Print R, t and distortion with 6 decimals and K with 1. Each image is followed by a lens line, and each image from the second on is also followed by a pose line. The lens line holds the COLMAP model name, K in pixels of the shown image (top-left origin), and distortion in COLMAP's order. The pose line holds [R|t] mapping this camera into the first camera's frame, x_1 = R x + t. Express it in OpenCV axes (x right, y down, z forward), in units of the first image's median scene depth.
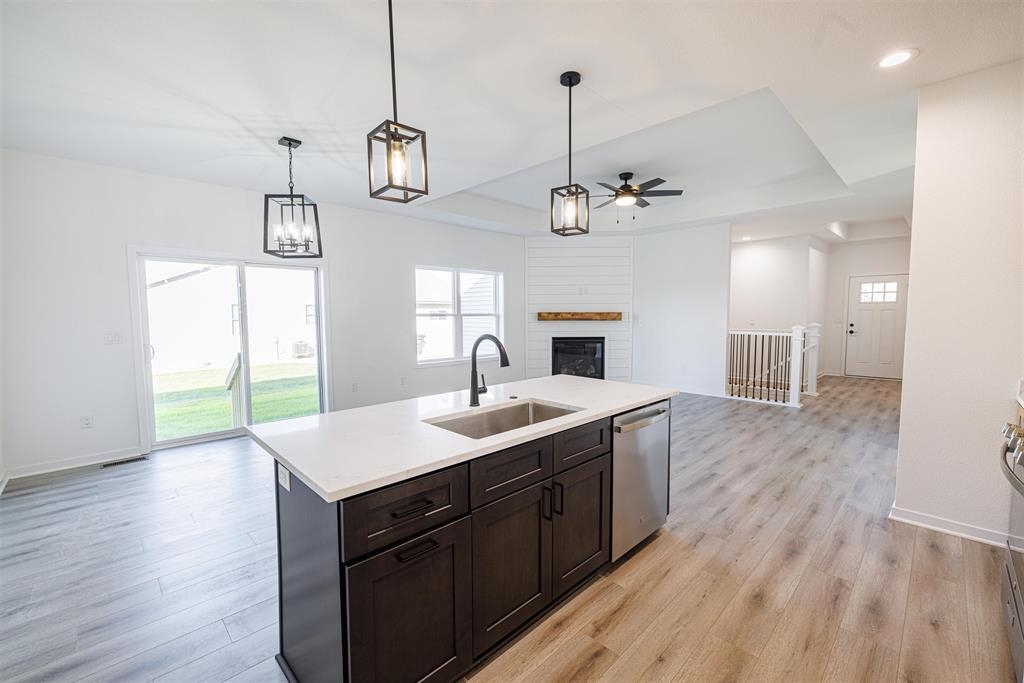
lens RADIAL K [[425.9, 0, 509.0], [0, 425.9, 342.2], [0, 0, 1]] dist [-0.001562, 0.000139]
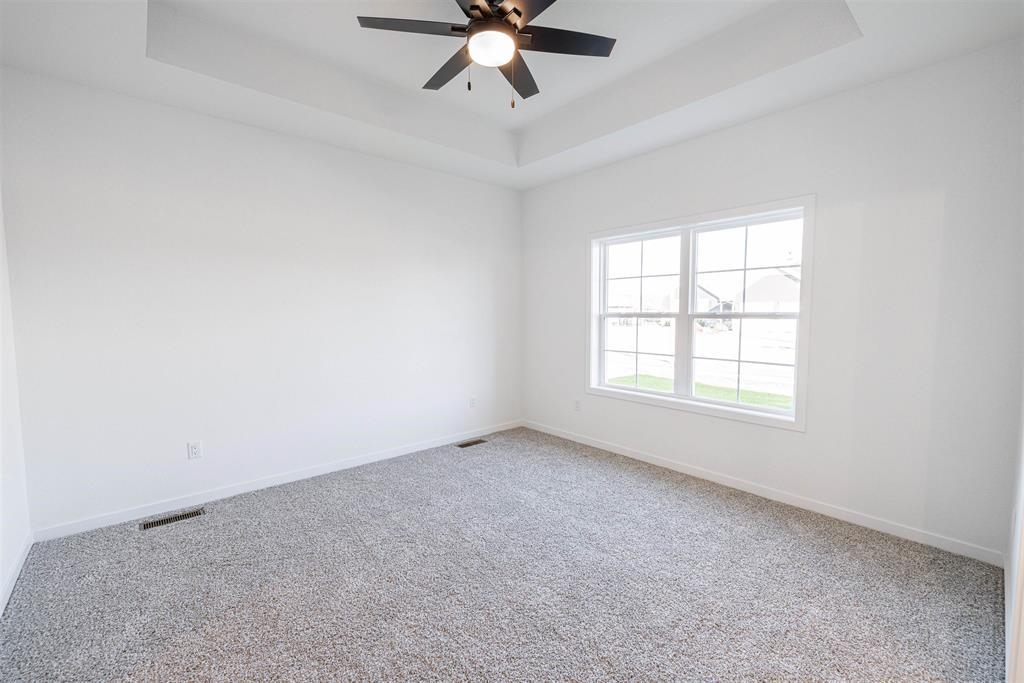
lens RADIAL K [[425.9, 0, 509.0], [0, 425.9, 342.2], [0, 0, 1]] dist [-0.001562, 0.000139]
pose [[-0.053241, 0.076835, -0.995621, 0.855403], [-0.069334, 0.994345, 0.080444, -0.122630], [0.996172, 0.073314, -0.047613, 1.674321]]
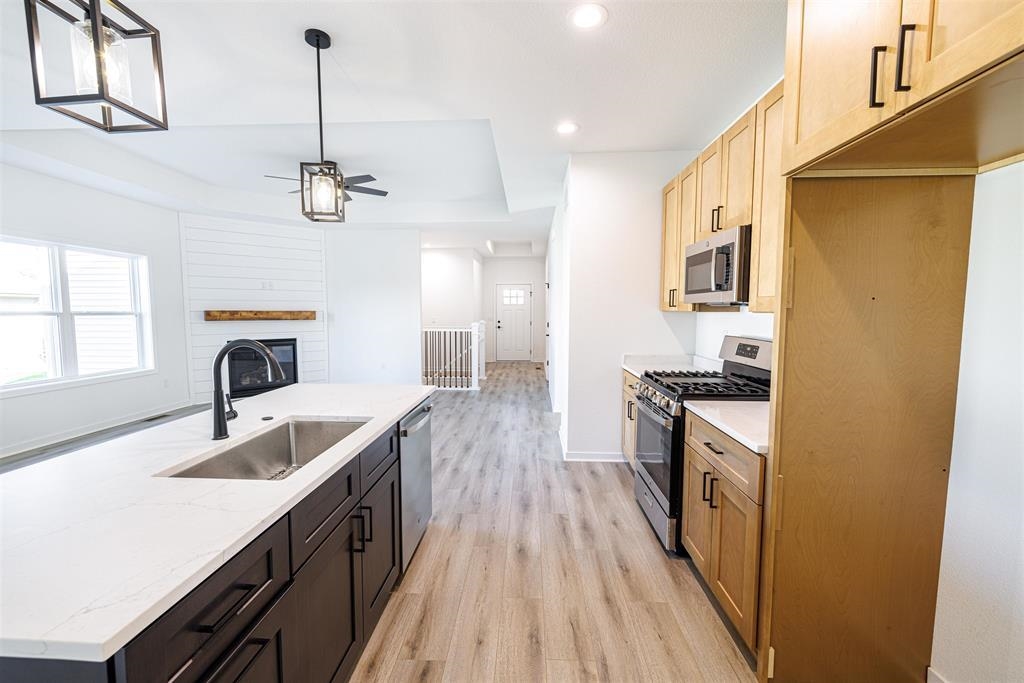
lens RADIAL K [[425.9, 0, 509.0], [0, 425.9, 342.2], [0, 0, 1]] dist [-0.001562, 0.000139]
pose [[0.732485, -0.044405, 0.679334, -0.135519], [0.042760, 0.998901, 0.019189, -0.005062], [-0.679439, 0.014993, 0.733578, 0.085774]]
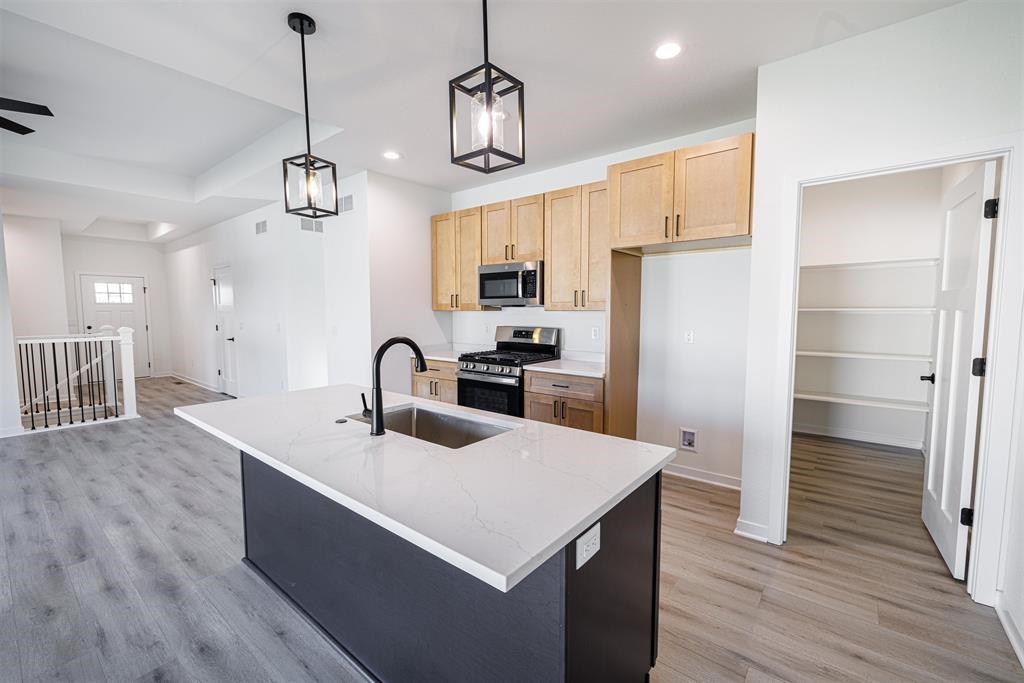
lens RADIAL K [[425.9, 0, 509.0], [0, 425.9, 342.2], [0, 0, 1]] dist [-0.001562, 0.000139]
pose [[-0.120261, -0.068507, 0.990376, -0.554104], [0.073817, 0.994237, 0.077738, -0.034598], [-0.989994, 0.082455, -0.114511, 0.553383]]
